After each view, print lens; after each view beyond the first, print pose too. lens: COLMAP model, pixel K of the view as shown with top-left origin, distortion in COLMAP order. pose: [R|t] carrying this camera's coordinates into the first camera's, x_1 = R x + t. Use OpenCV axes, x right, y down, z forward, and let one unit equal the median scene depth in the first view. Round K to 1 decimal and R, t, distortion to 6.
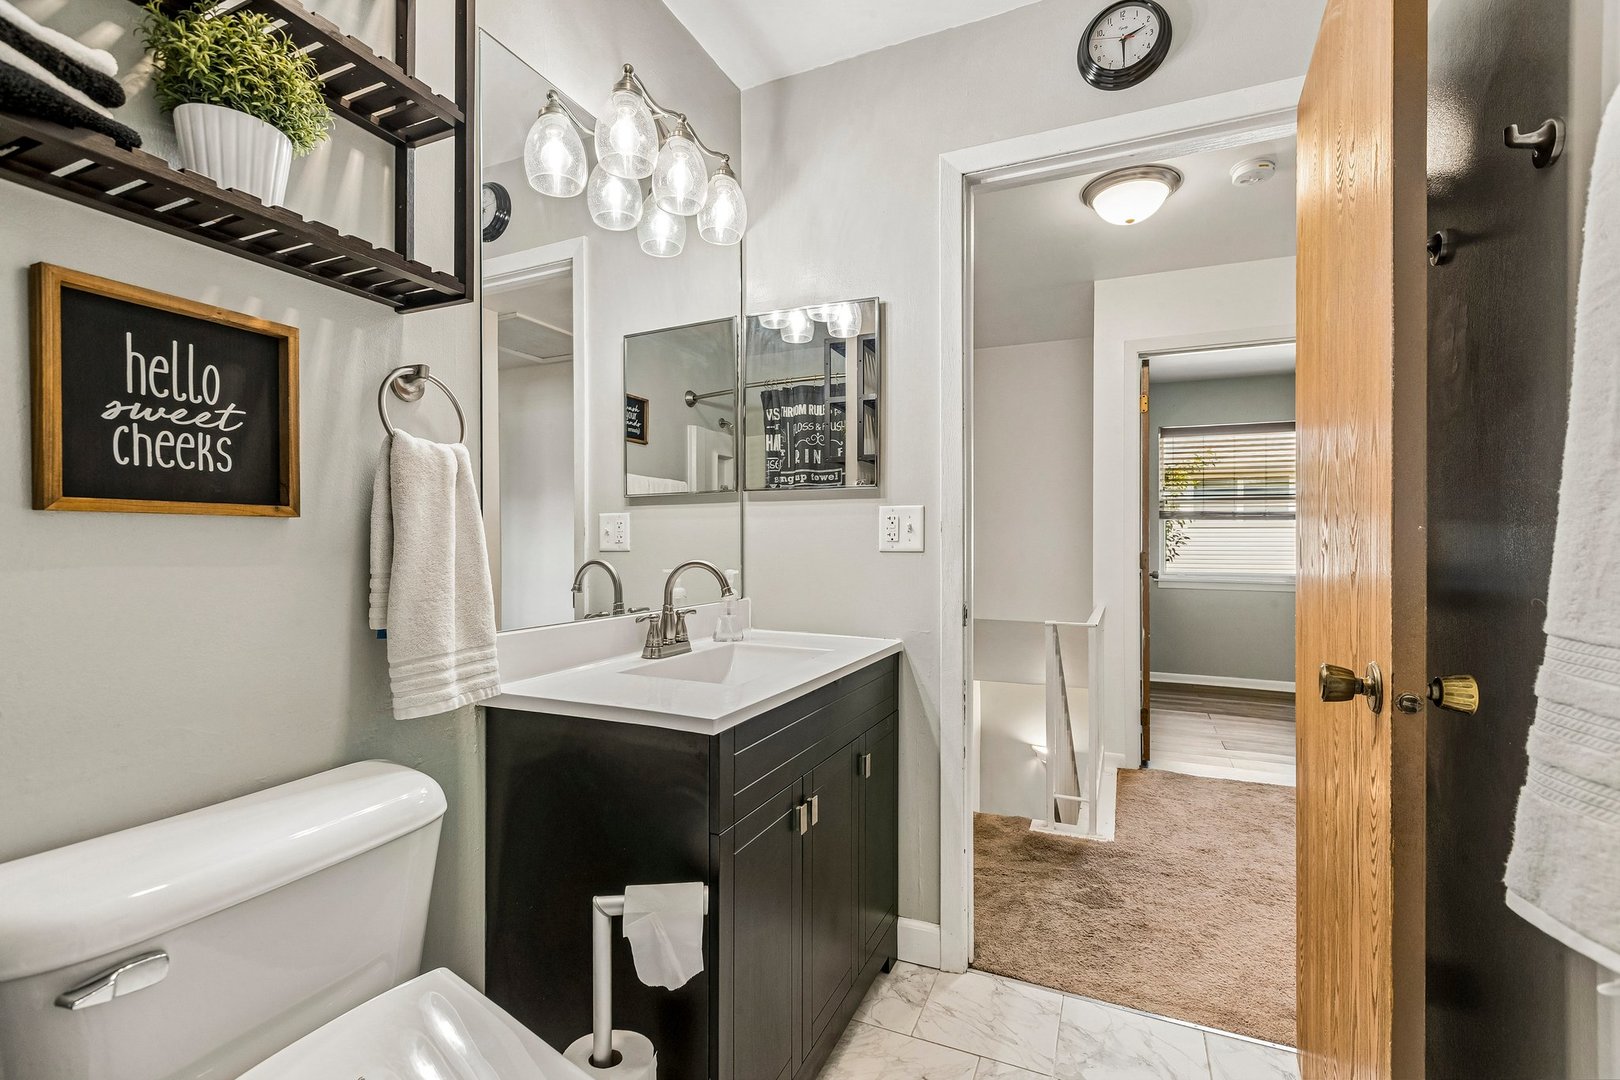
lens RADIAL K [[736.7, 0, 808.1], [0, 736.7, 546.5], [0, 0, 1]] dist [-0.001233, 0.000096]
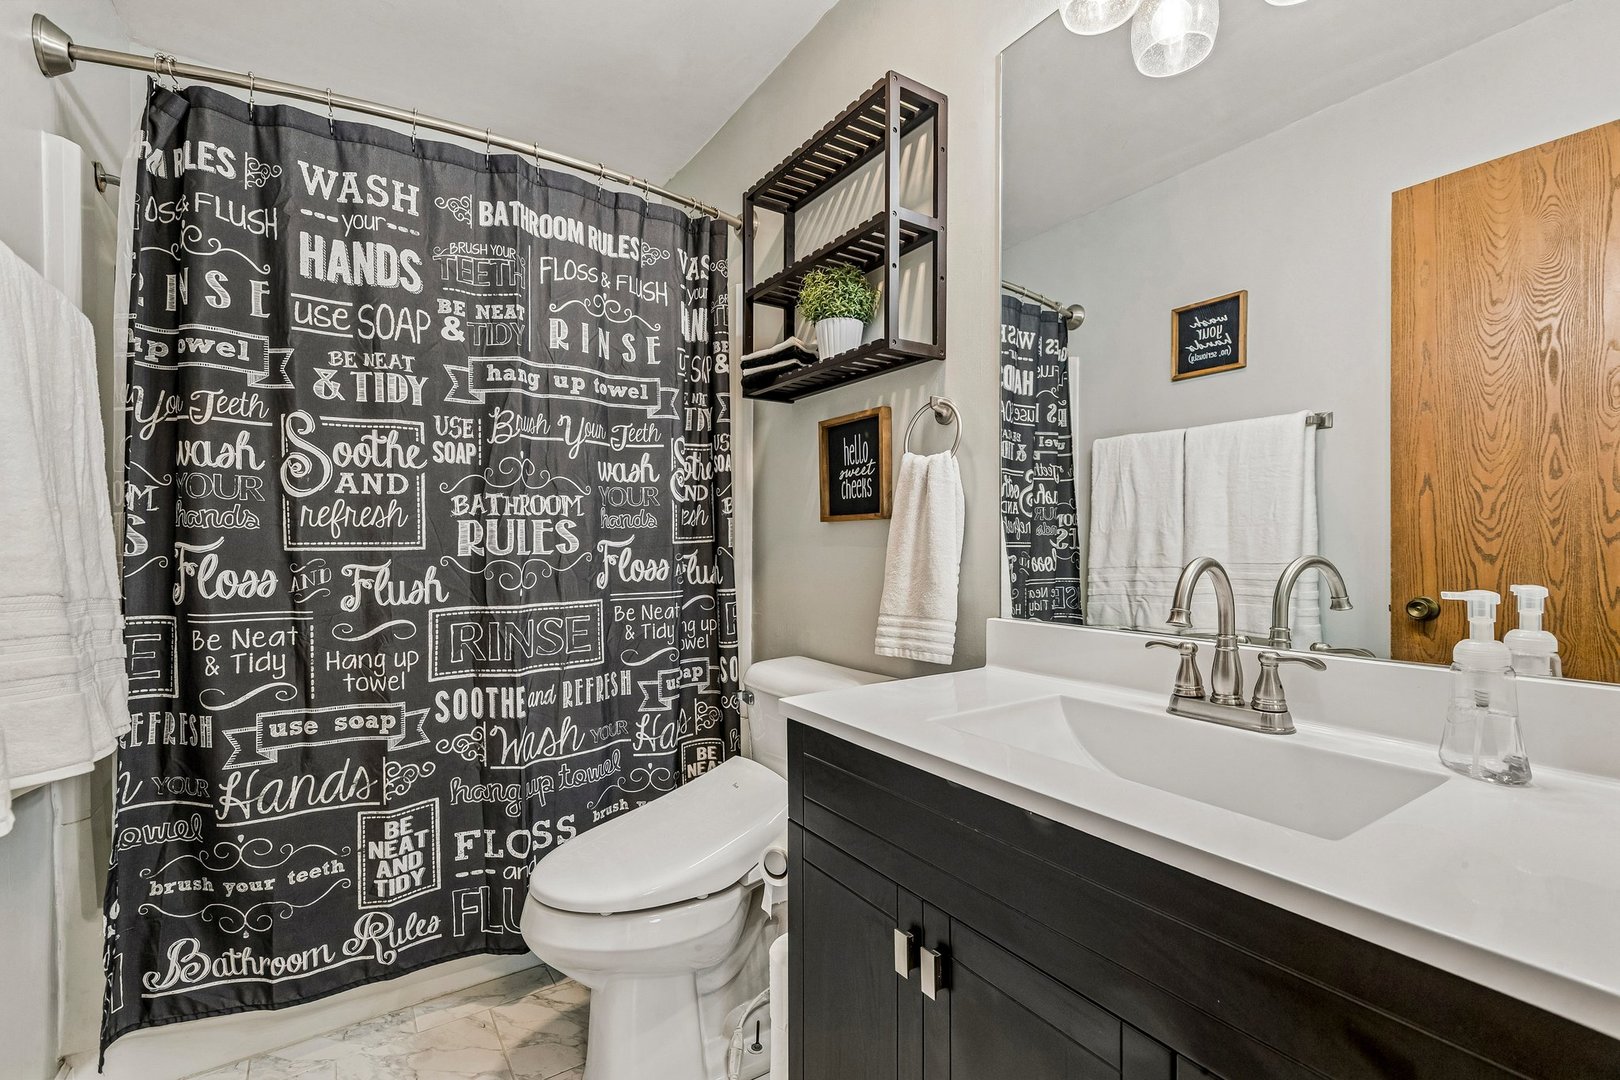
lens RADIAL K [[736.7, 0, 810.5], [0, 736.7, 539.4], [0, 0, 1]] dist [-0.001233, 0.000096]
pose [[-0.522723, 0.004850, -0.852489, 0.909047], [0.002405, 0.999988, 0.004214, -0.001324], [0.852499, 0.000152, -0.522728, 1.910992]]
